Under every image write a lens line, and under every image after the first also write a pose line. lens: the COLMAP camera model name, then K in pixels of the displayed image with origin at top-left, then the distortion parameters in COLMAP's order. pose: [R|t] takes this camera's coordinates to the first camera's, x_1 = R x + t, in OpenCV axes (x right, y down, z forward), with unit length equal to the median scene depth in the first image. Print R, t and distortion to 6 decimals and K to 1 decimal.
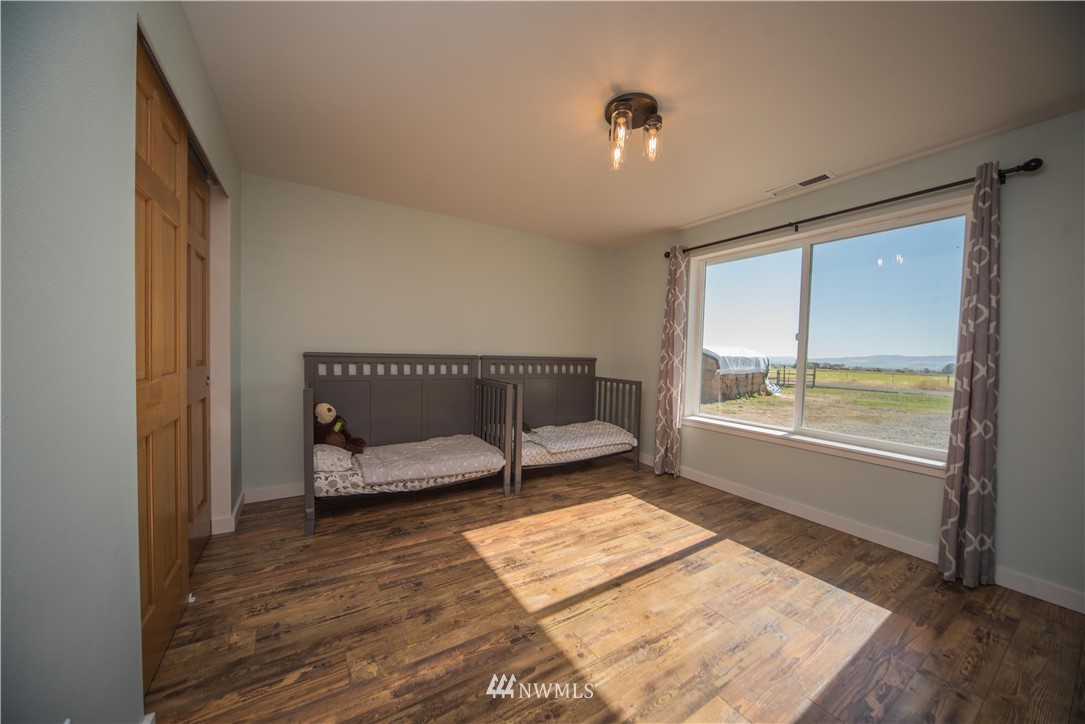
lens RADIAL K [[376.8, 0, 540.9], [0, 376.8, 364.8], [0, 0, 1]] dist [-0.010186, 0.000127]
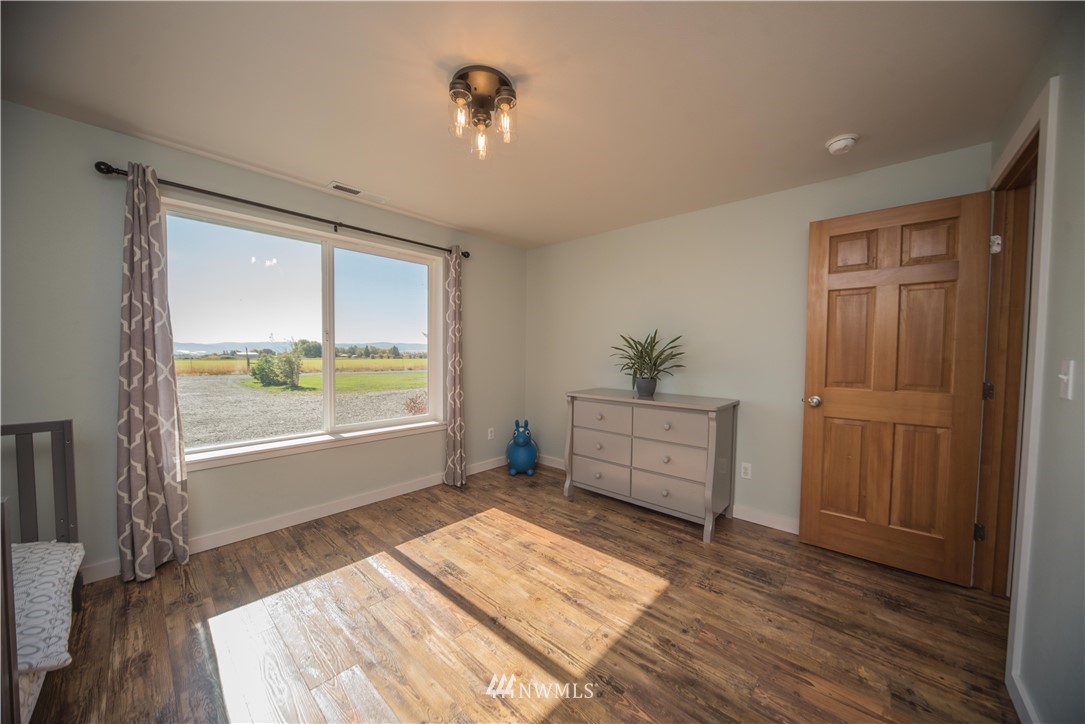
lens RADIAL K [[376.8, 0, 545.9], [0, 376.8, 366.6], [0, 0, 1]] dist [-0.010186, 0.000127]
pose [[-0.277463, -0.067449, 0.958366, -0.608436], [0.010463, 0.997261, 0.073215, -0.090048], [-0.960679, 0.030341, -0.275997, 1.006975]]
